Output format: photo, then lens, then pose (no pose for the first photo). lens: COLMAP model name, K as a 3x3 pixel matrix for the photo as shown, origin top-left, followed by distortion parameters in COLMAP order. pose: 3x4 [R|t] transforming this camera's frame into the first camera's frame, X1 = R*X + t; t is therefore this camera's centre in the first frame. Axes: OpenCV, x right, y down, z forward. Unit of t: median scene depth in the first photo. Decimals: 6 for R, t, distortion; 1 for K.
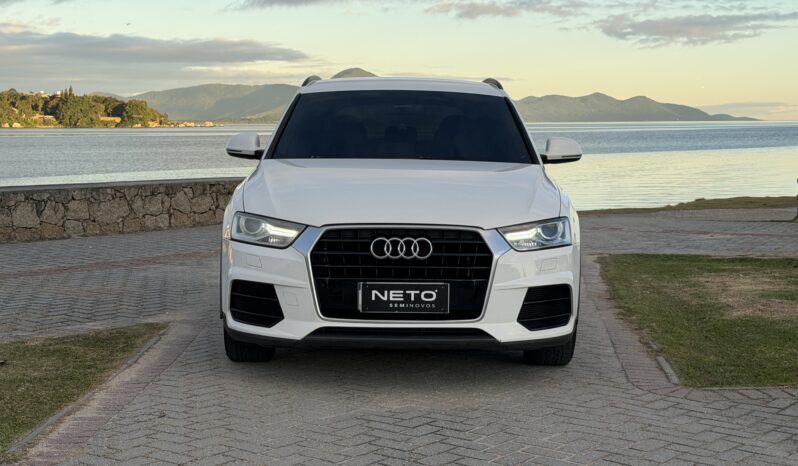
lens RADIAL K [[1705.2, 0, 399.0], [0, 1705.2, 233.0], [0, 0, 1]] dist [0.018042, -0.035604]
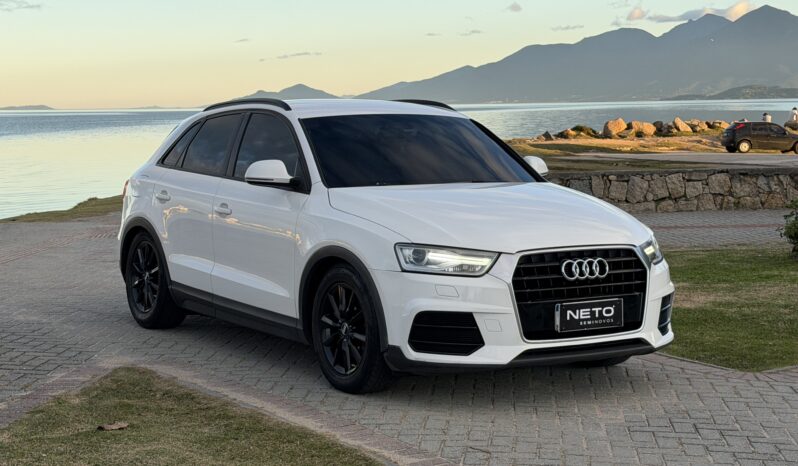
lens RADIAL K [[1705.2, 0, 399.0], [0, 1705.2, 233.0], [0, 0, 1]] dist [0.018042, -0.035604]
pose [[0.836961, -0.055569, 0.544434, -0.671720], [0.050417, 0.998430, 0.024401, -0.045085], [-0.544936, 0.007027, 0.838448, 0.171073]]
